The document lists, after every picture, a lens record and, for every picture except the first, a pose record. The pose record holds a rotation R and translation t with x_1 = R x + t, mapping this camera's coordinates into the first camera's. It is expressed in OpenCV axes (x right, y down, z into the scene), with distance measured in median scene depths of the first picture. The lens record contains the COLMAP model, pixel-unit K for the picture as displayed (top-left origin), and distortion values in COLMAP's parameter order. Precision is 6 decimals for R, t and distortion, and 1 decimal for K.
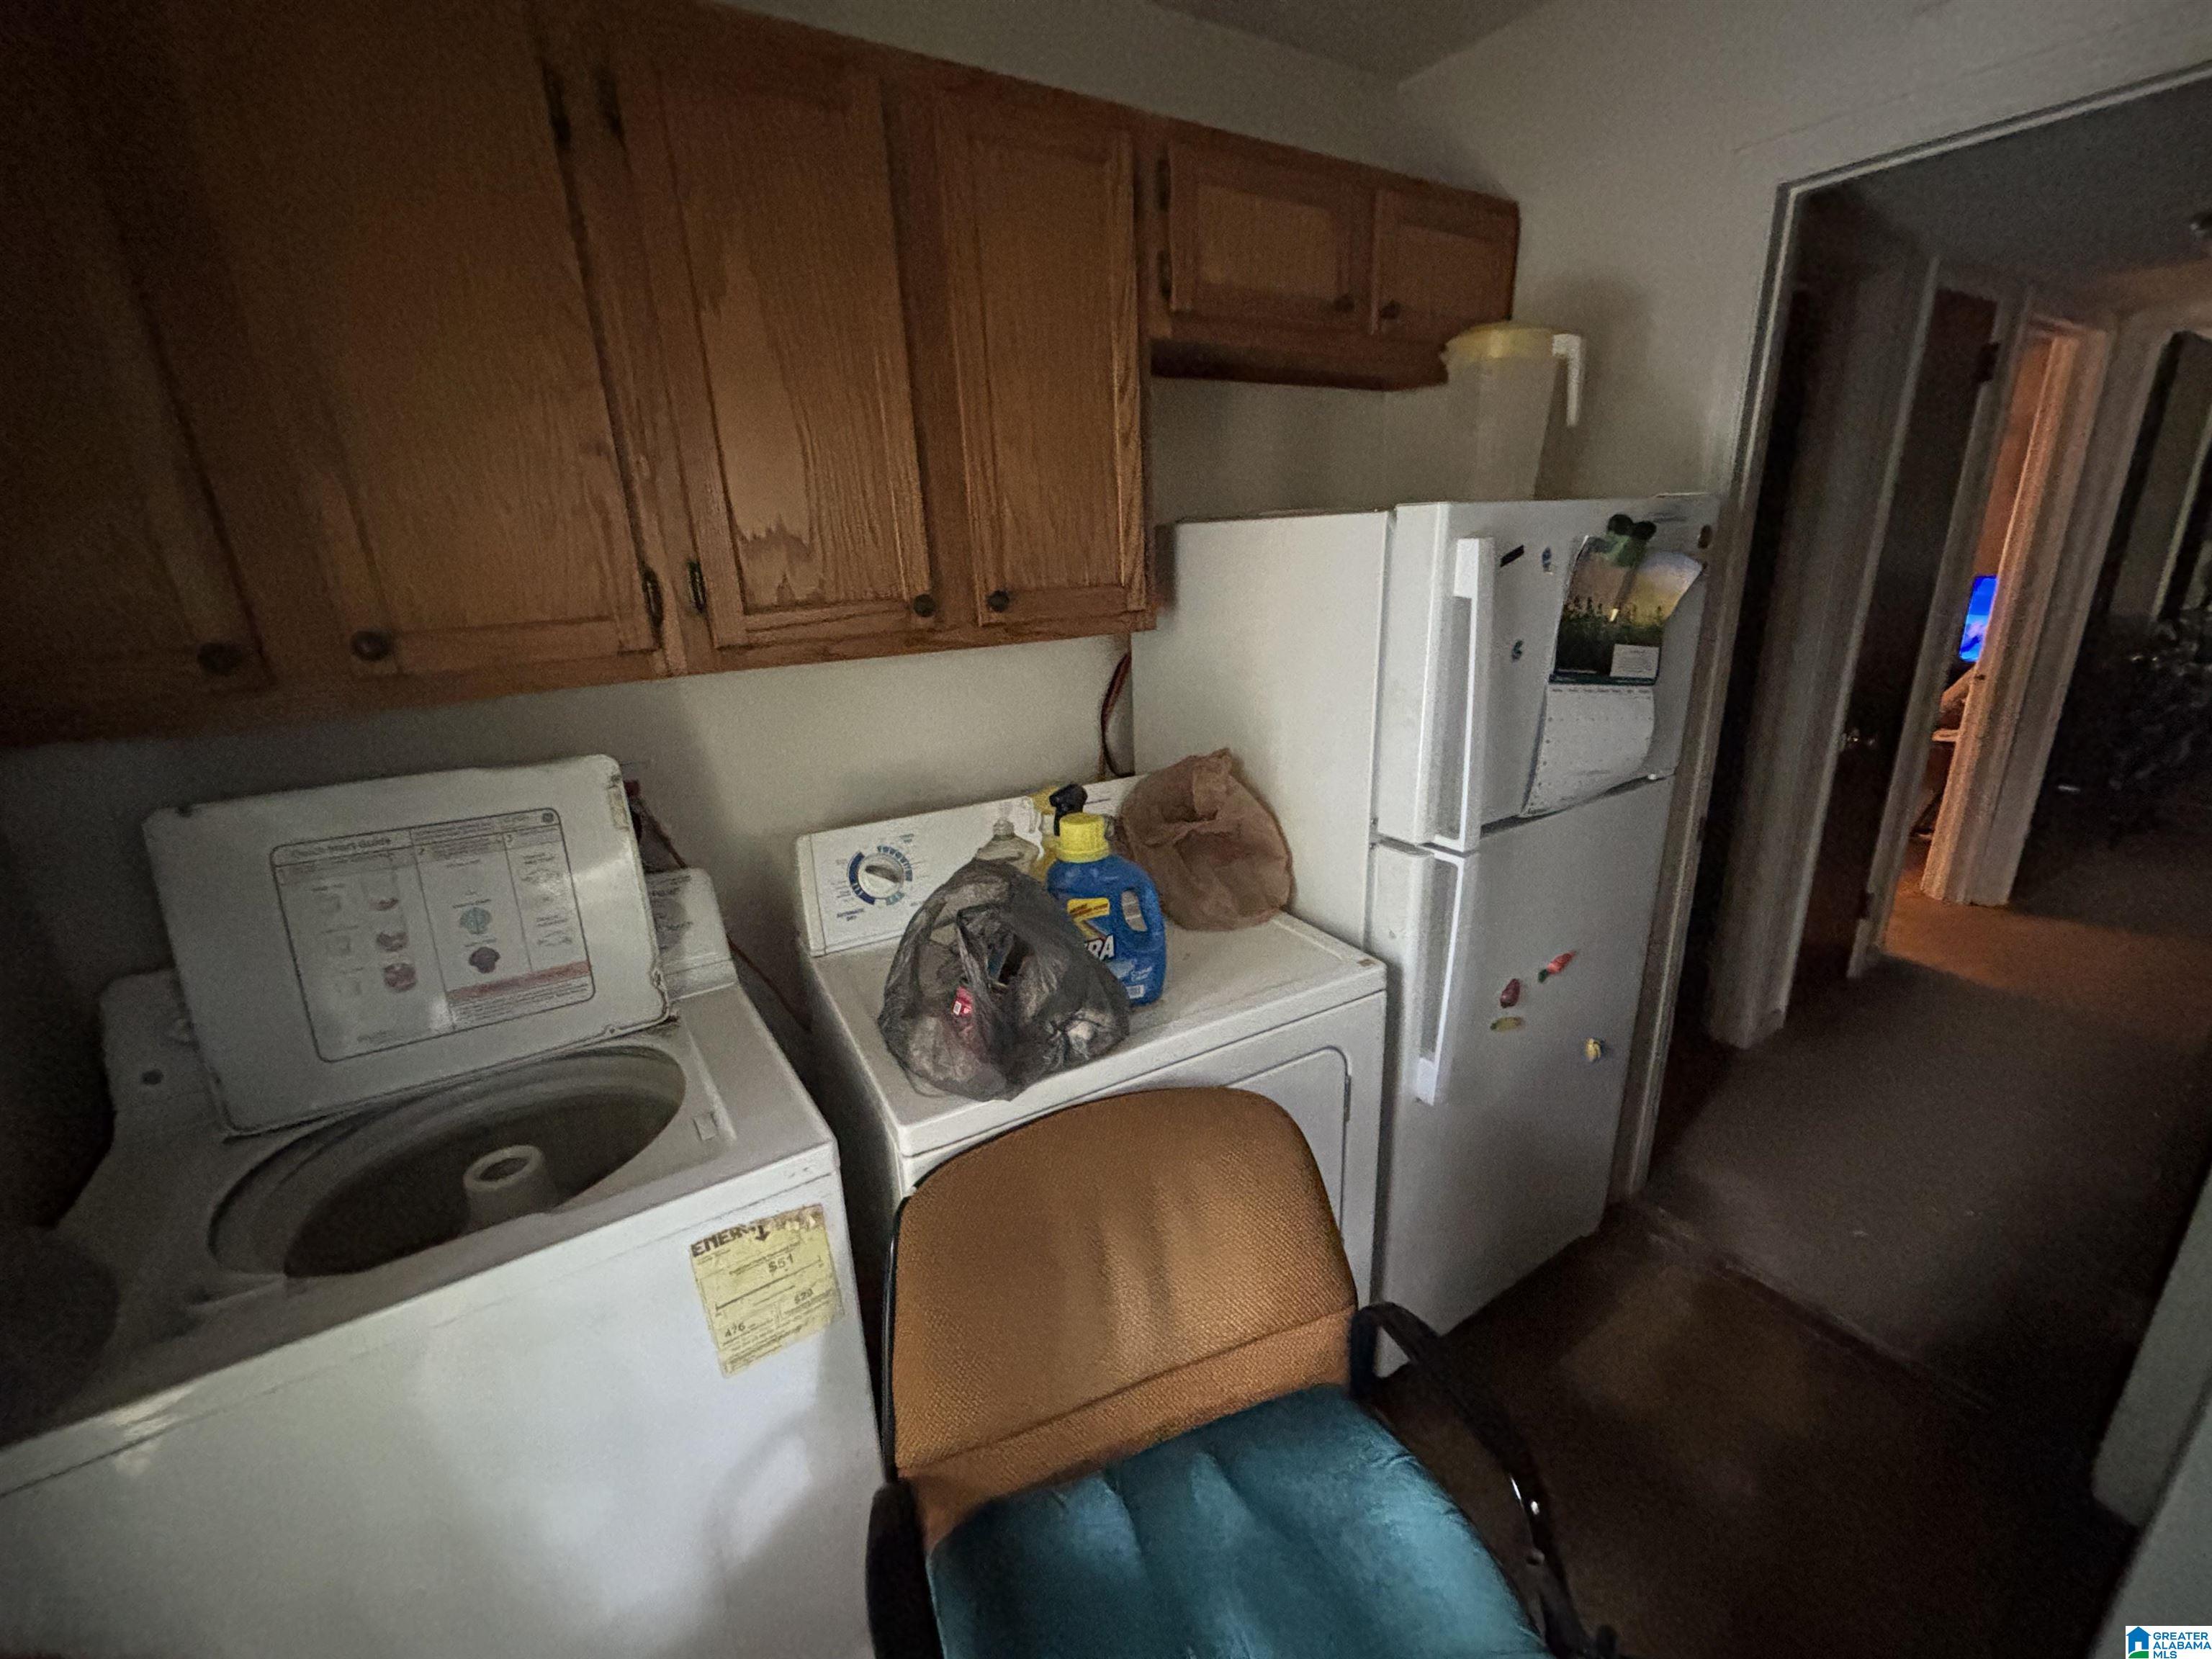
lens RADIAL K [[890.4, 0, 1106.0], [0, 890.4, 829.5], [0, 0, 1]] dist [0.000406, -0.000209]
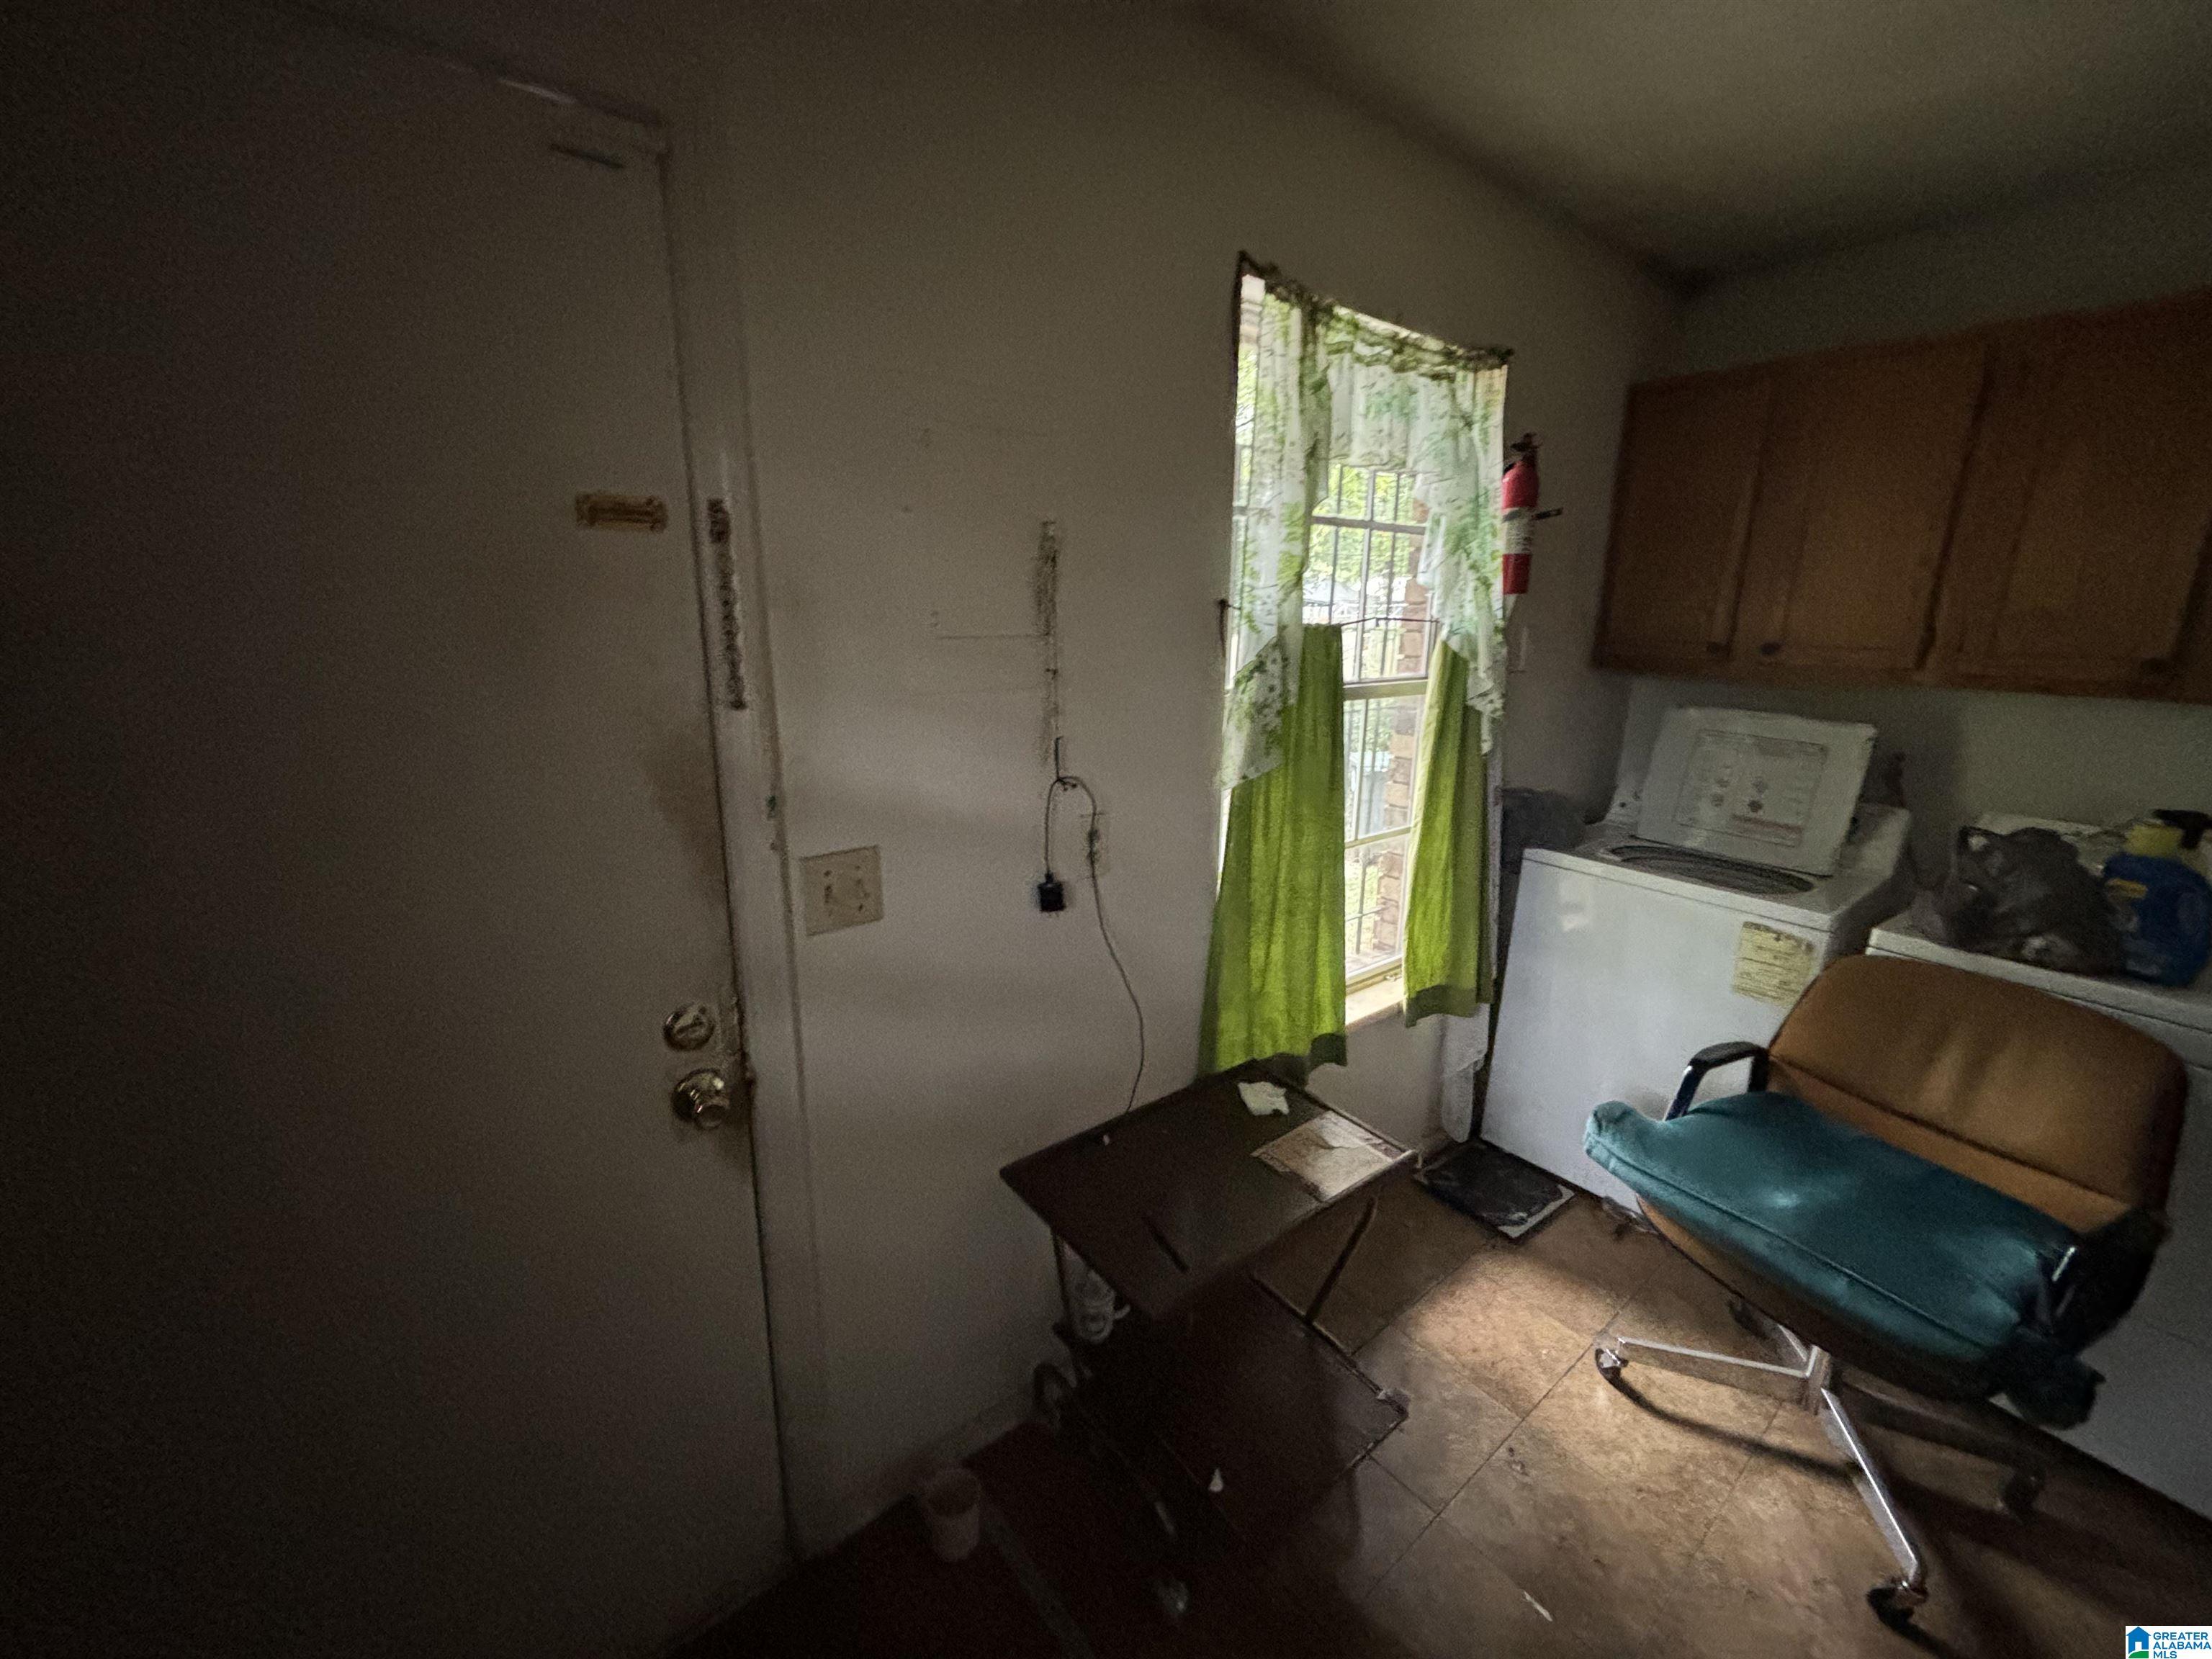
lens RADIAL K [[890.4, 0, 1106.0], [0, 890.4, 829.5], [0, 0, 1]] dist [0.000406, -0.000209]
pose [[0.096897, 0.284914, -0.953643, 1.208541], [-0.323200, 0.915234, 0.240599, 0.198051], [0.941357, 0.284904, 0.180768, -0.819388]]
